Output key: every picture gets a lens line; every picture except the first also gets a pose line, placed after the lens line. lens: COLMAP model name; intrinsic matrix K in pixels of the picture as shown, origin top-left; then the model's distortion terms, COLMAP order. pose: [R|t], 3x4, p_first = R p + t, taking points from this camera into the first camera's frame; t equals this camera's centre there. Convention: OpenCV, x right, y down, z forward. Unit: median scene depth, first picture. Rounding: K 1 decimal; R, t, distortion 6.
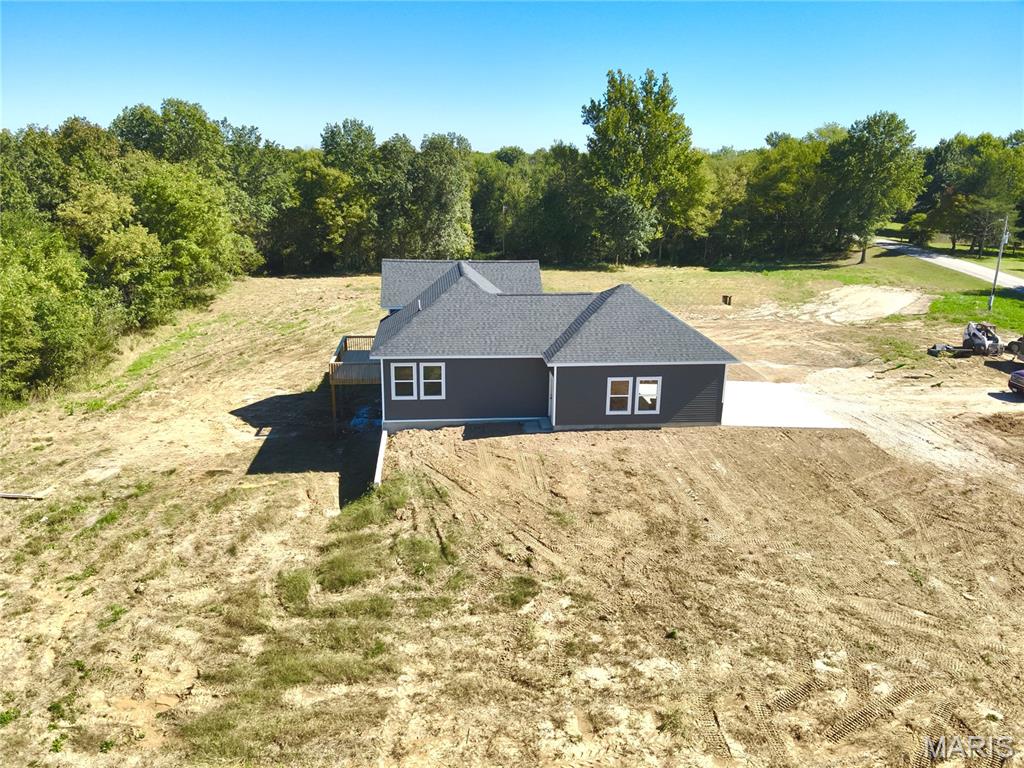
lens RADIAL K [[750.3, 0, 506.3], [0, 750.3, 383.5], [0, 0, 1]] dist [0.103134, -0.195320]
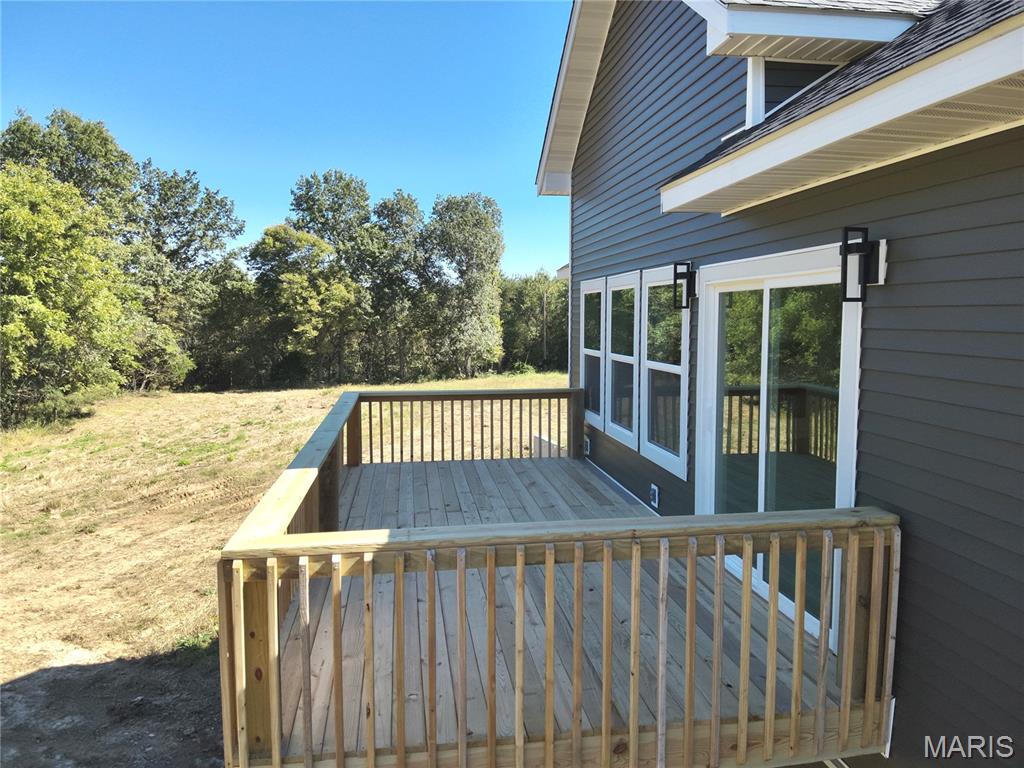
lens RADIAL K [[750.3, 0, 506.3], [0, 750.3, 383.5], [0, 0, 1]] dist [0.103134, -0.195320]
pose [[0.998971, -0.015038, 0.042776, -0.080975], [0.023345, 0.979335, -0.200893, -0.010918], [-0.038871, 0.201685, 0.978679, 0.357727]]
